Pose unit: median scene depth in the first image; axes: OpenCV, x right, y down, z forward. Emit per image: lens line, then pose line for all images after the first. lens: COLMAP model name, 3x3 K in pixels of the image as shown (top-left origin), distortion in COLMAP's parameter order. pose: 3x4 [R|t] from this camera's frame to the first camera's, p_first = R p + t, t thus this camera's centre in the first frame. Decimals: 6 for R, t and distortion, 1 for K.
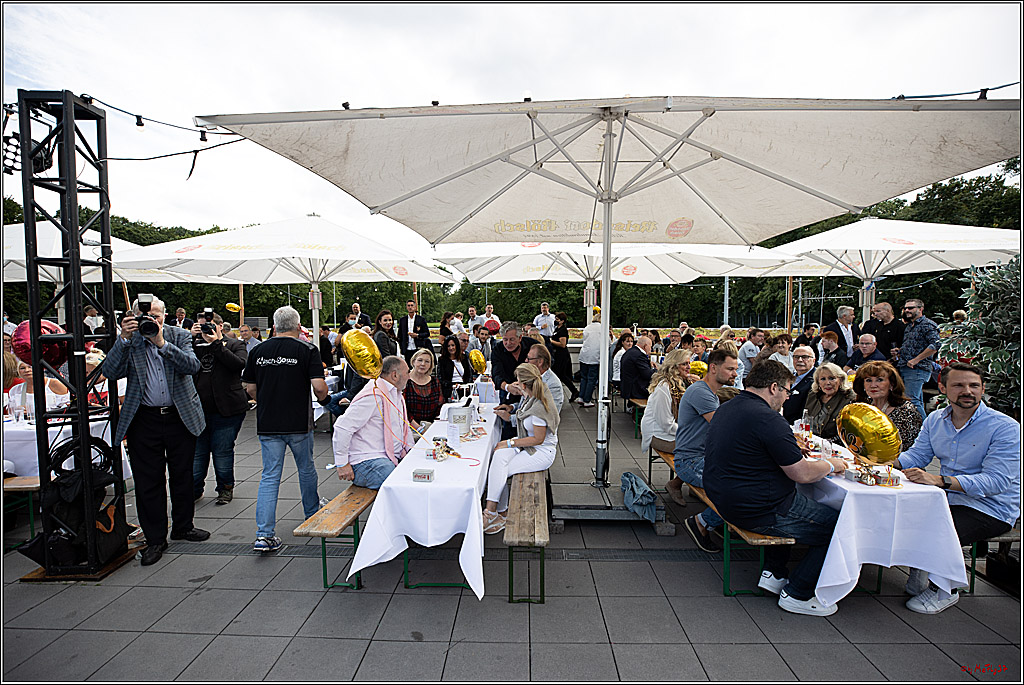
lens RADIAL K [[468.6, 0, 513.2], [0, 468.6, 339.3], [0, 0, 1]] dist [-0.027677, 0.000353]
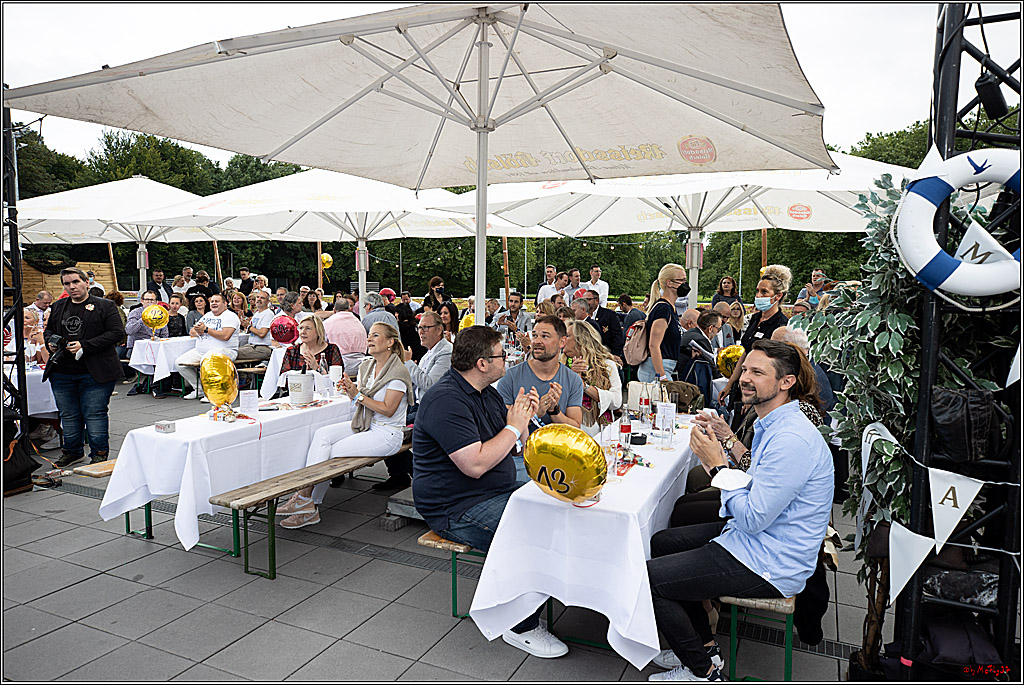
lens RADIAL K [[684.5, 0, 512.1], [0, 684.5, 339.3], [0, 0, 1]] dist [0.060715, 0.000935]
pose [[0.904424, 0.045456, -0.424206, 0.926737], [-0.033314, 0.998796, 0.035999, 0.013443], [0.425332, -0.018427, 0.904850, -0.048817]]
